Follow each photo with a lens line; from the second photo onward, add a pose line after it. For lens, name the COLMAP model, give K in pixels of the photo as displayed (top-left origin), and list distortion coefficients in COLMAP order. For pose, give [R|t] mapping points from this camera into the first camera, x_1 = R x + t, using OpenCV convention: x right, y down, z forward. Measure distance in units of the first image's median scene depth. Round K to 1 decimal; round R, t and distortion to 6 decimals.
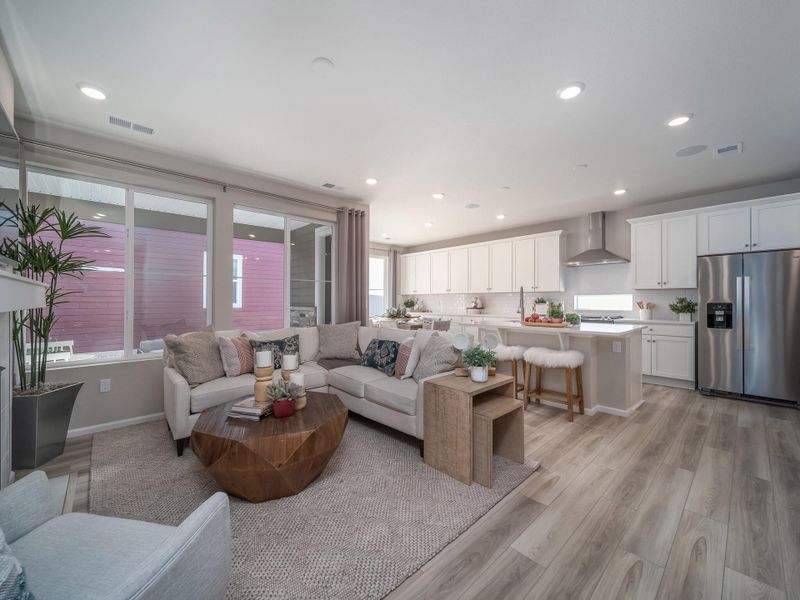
lens RADIAL K [[329.2, 0, 400.9], [0, 329.2, 299.8], [0, 0, 1]] dist [0.003008, 0.000146]
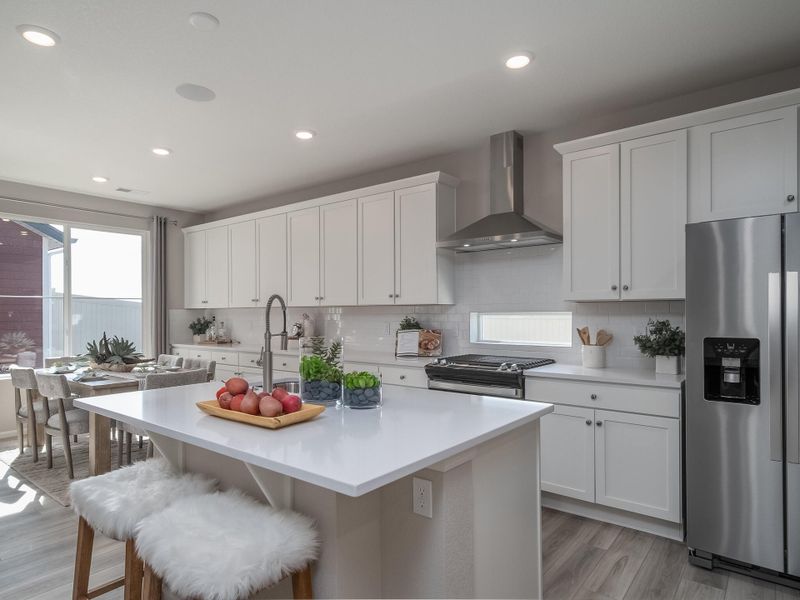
lens RADIAL K [[460.6, 0, 429.7], [0, 460.6, 311.5], [0, 0, 1]] dist [0.004422, 0.001174]
pose [[0.987385, -0.000404, 0.158337, 0.445407], [0.000347, 1.000000, 0.000388, -0.019532], [-0.158337, -0.000328, 0.987385, 0.436826]]
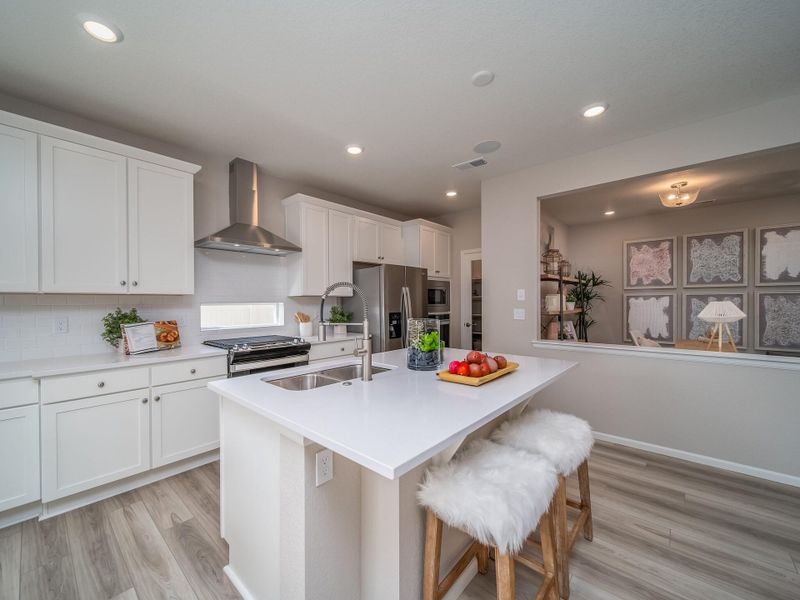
lens RADIAL K [[329.2, 0, 401.3], [0, 329.2, 300.8], [0, 0, 1]] dist [0.003008, 0.000146]
pose [[-0.068354, 0.008451, 0.997625, -0.007702], [0.004656, 0.999956, -0.008152, -0.014868], [-0.997650, 0.004088, -0.068390, 0.888636]]
